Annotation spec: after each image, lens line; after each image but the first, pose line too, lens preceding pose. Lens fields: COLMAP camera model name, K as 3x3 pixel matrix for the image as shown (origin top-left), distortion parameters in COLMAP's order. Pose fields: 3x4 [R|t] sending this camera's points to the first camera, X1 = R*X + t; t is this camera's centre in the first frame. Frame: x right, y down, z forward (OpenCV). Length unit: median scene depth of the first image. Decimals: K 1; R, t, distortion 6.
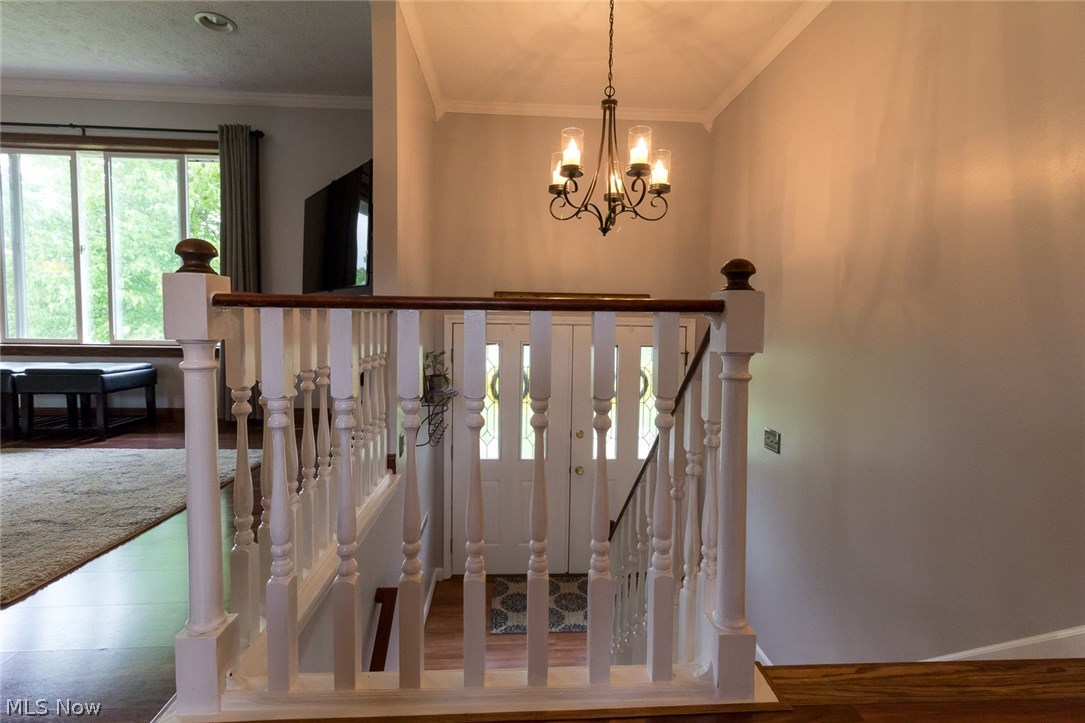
lens RADIAL K [[501.0, 0, 550.8], [0, 501.0, 354.0], [0, 0, 1]] dist [-0.001130, -0.000067]
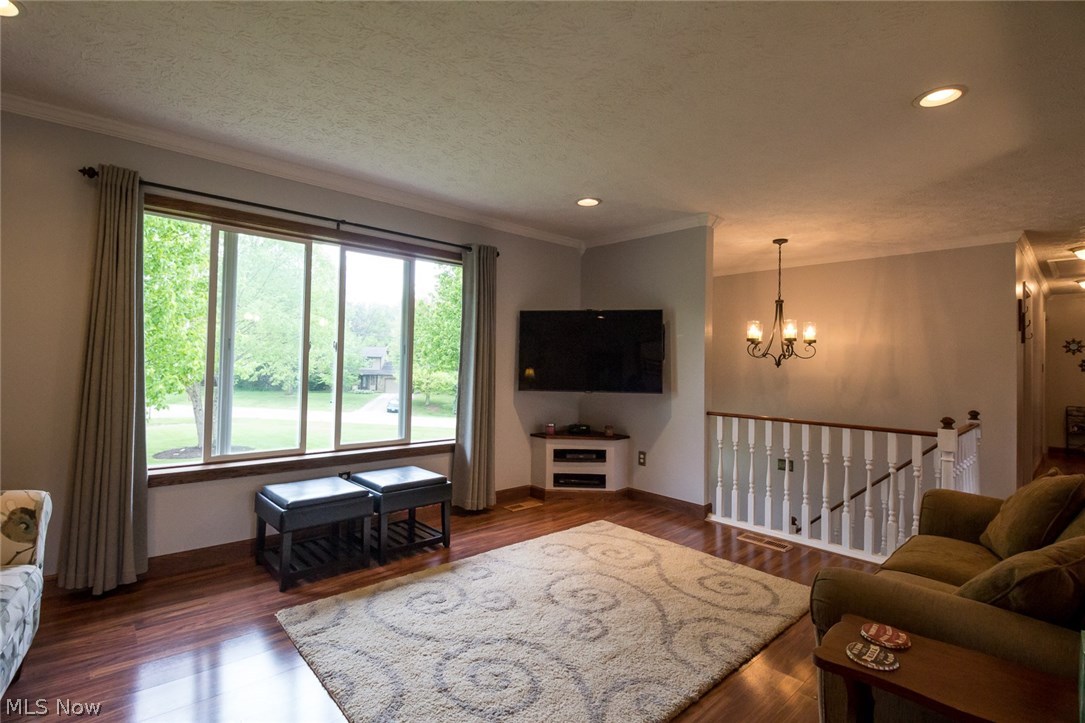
lens RADIAL K [[504.1, 0, 540.4], [0, 504.1, 352.6], [0, 0, 1]] dist [0.002248, -0.012843]
pose [[0.782513, 0.015568, 0.622439, -1.222158], [0.029935, 0.997591, -0.062585, -0.134931], [-0.621914, 0.067606, 0.780162, 0.038538]]
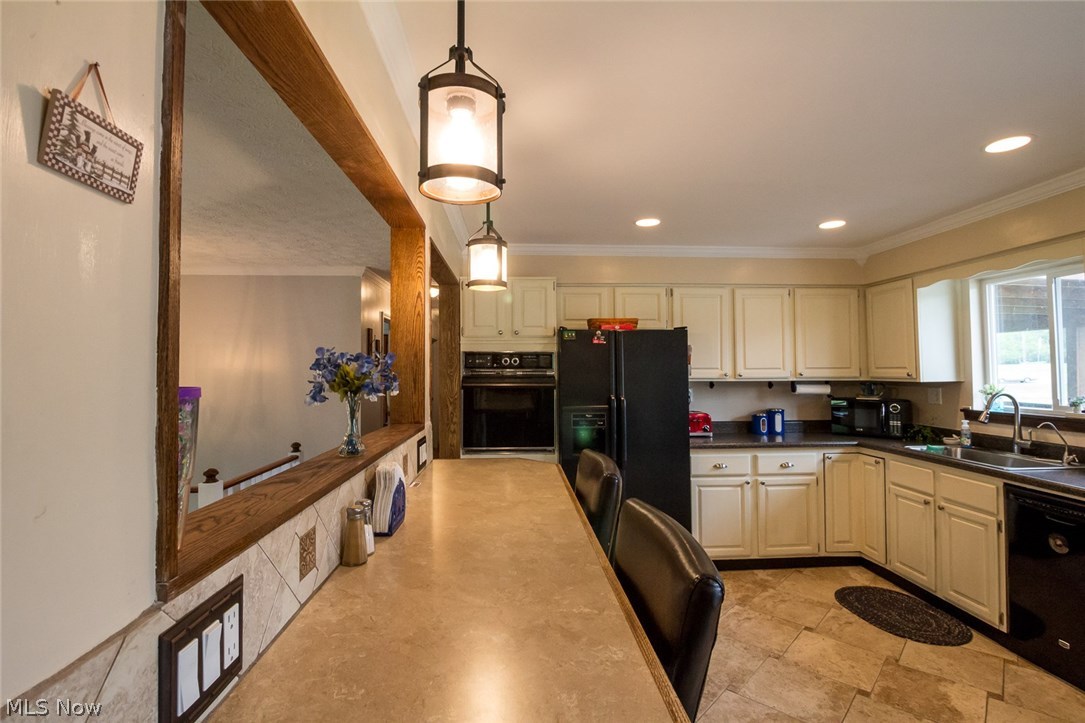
lens RADIAL K [[518.3, 0, 539.7], [0, 518.3, 354.6], [0, 0, 1]] dist [-0.002188, -0.013273]
pose [[0.011597, 0.015615, 0.999811, -0.938857], [0.069470, 0.997449, -0.016384, -0.179932], [-0.997517, 0.069647, 0.010482, -0.219218]]
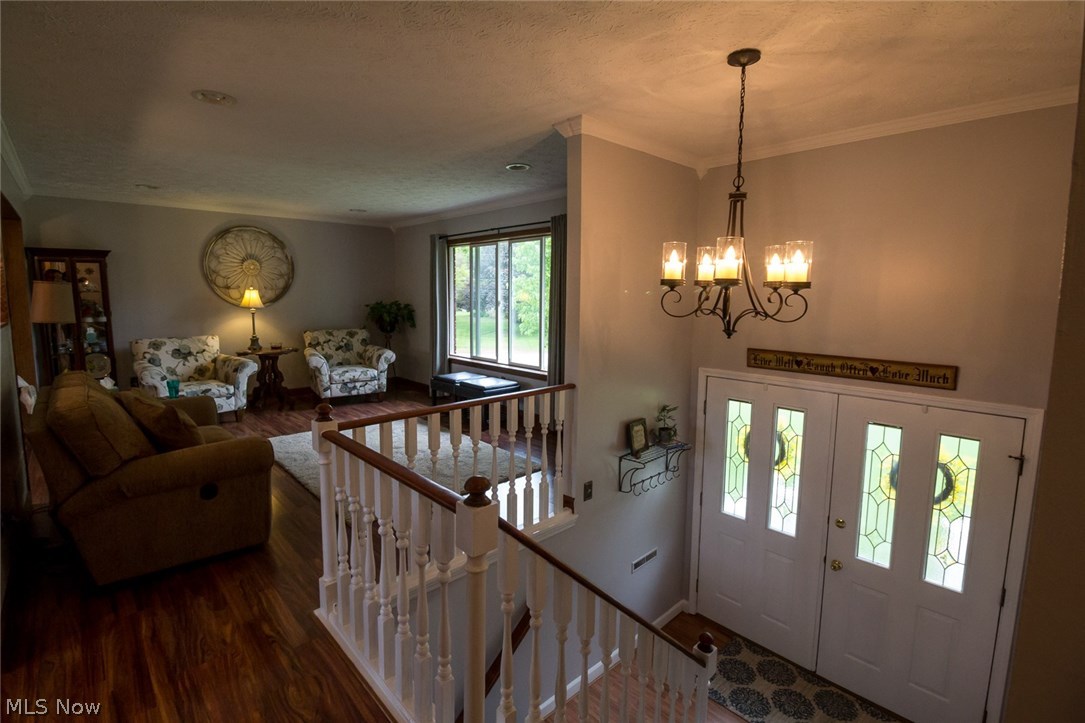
lens RADIAL K [[504.1, 0, 540.4], [0, 504.1, 352.6], [0, 0, 1]] dist [0.002248, -0.012843]
pose [[0.628103, 0.080512, -0.773954, 0.412858], [-0.045881, 0.996734, 0.066452, -0.172641], [0.776776, -0.006229, 0.629746, 0.095905]]
